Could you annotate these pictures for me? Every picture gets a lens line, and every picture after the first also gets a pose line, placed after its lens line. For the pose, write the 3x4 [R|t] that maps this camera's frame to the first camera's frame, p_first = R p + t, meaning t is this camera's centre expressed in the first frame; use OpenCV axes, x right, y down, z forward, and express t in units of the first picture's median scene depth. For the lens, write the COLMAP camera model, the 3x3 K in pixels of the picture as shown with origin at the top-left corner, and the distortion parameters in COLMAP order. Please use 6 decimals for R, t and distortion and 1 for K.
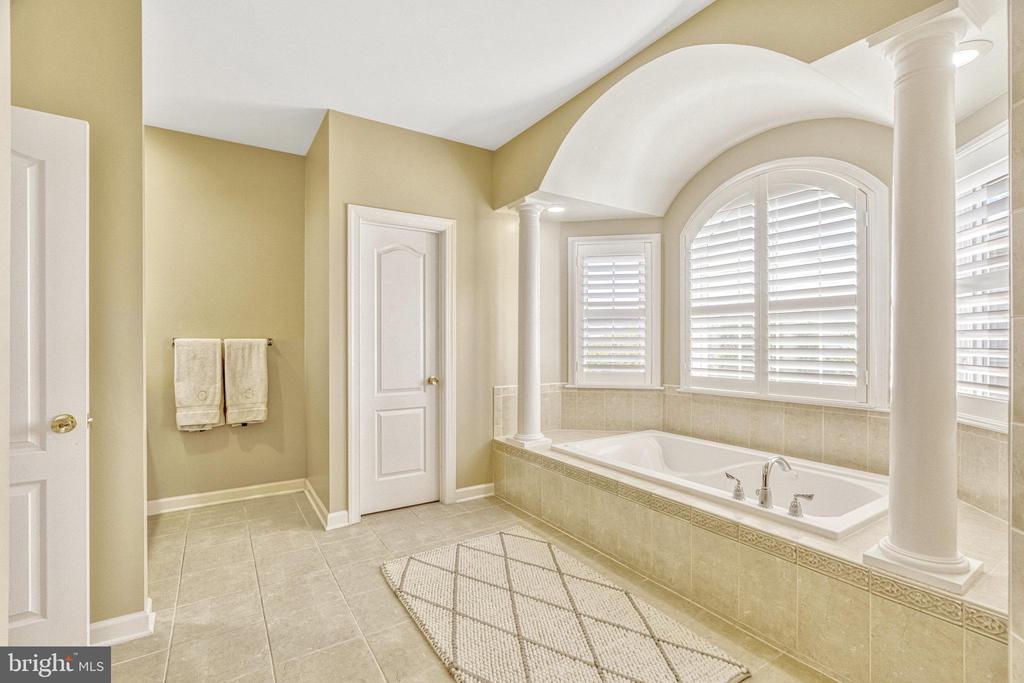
lens RADIAL K [[460.0, 0, 511.7], [0, 460.0, 337.1], [0, 0, 1]] dist [-0.001218, 0.000142]
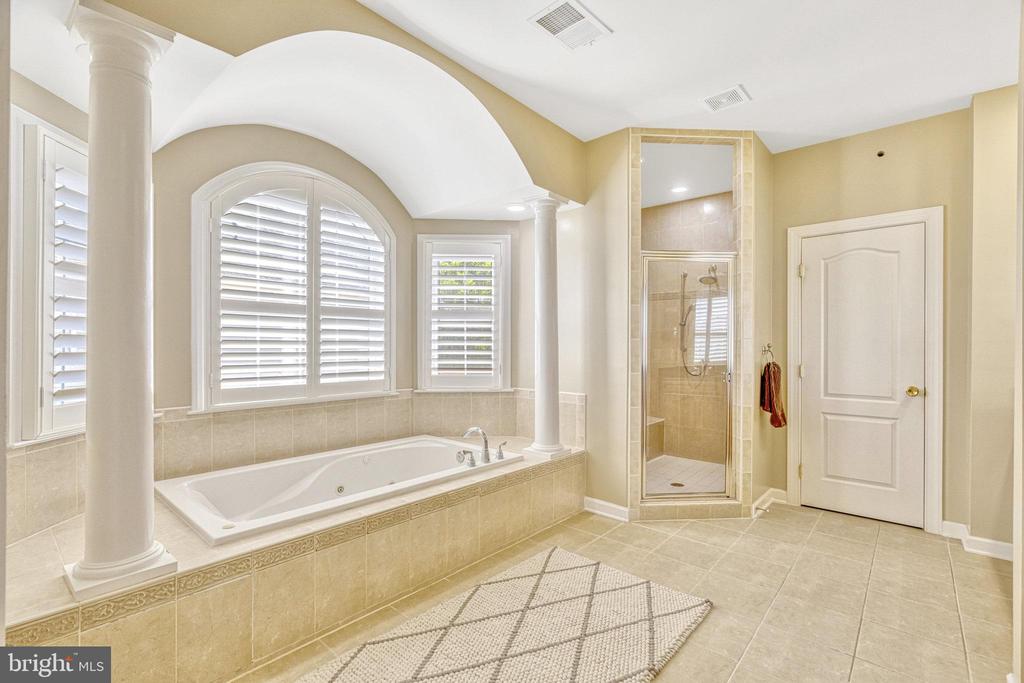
lens RADIAL K [[463.9, 0, 514.4], [0, 463.9, 347.1], [0, 0, 1]] dist [-0.005878, 0.000758]
pose [[-0.276109, 0.000372, 0.961126, -0.653337], [-0.013693, 0.999897, -0.004320, 0.014747], [-0.961029, -0.014353, -0.276075, 1.020206]]
